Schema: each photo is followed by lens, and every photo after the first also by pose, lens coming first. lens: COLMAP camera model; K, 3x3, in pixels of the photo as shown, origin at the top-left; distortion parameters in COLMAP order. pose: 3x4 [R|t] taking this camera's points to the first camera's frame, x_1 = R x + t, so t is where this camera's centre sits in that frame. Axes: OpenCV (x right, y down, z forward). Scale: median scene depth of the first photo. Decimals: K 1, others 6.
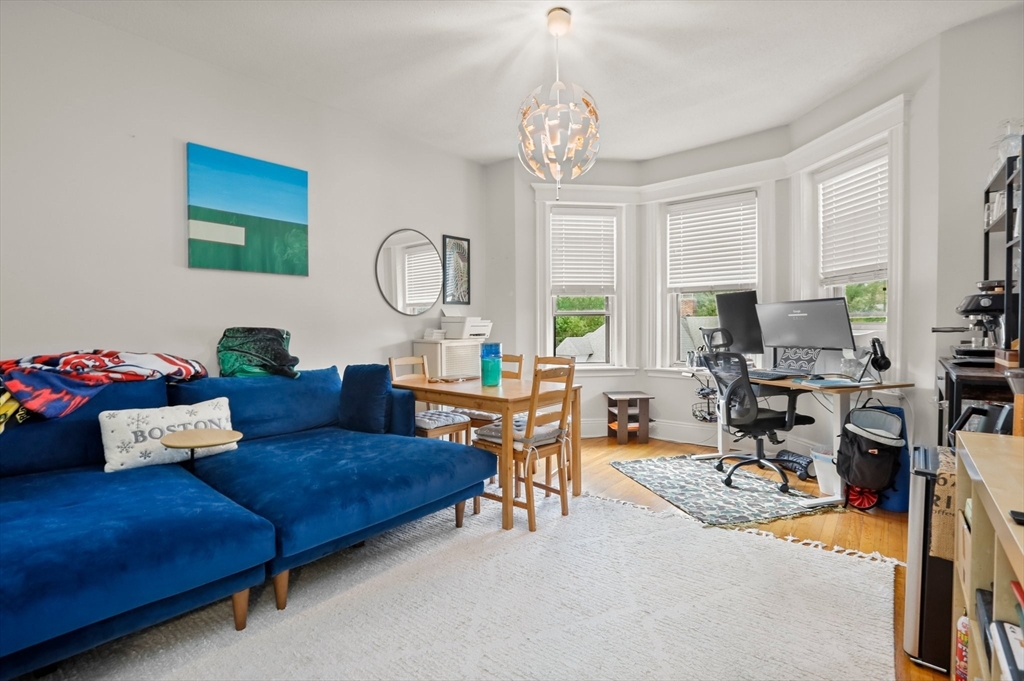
lens RADIAL K [[485.9, 0, 508.6], [0, 485.9, 335.2], [0, 0, 1]] dist [-0.056559, 0.020896]
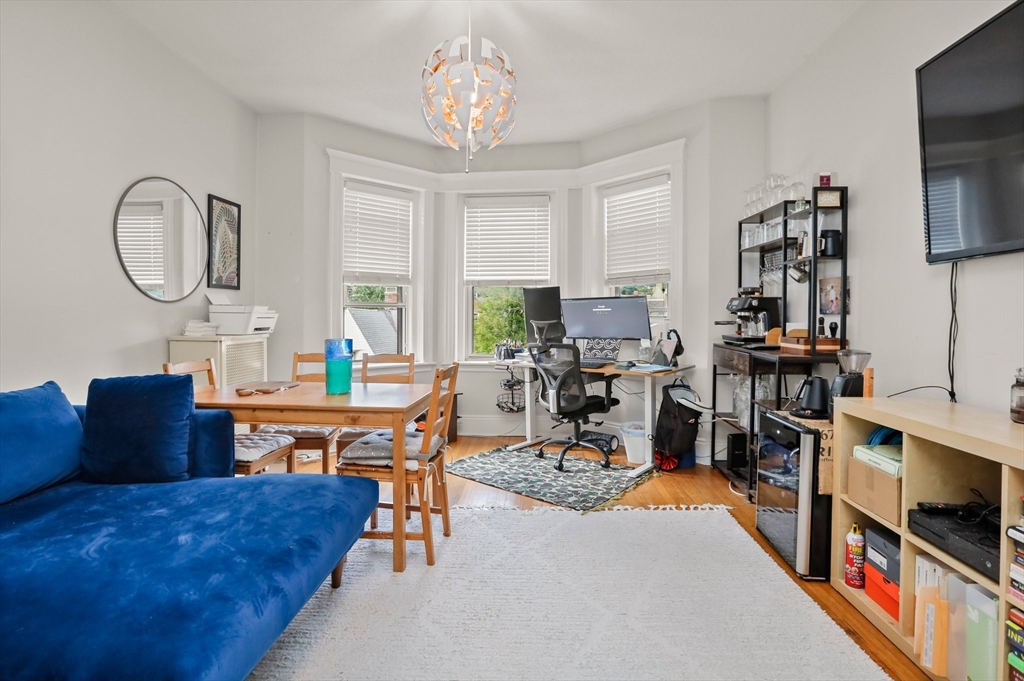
lens RADIAL K [[493.2, 0, 512.4], [0, 493.2, 319.9], [0, 0, 1]] dist [-0.076368, 0.044454]
pose [[0.806243, 0.004689, 0.591566, -0.274295], [0.005563, 0.999864, -0.015508, -0.001487], [-0.591559, 0.015795, 0.806107, 0.193084]]
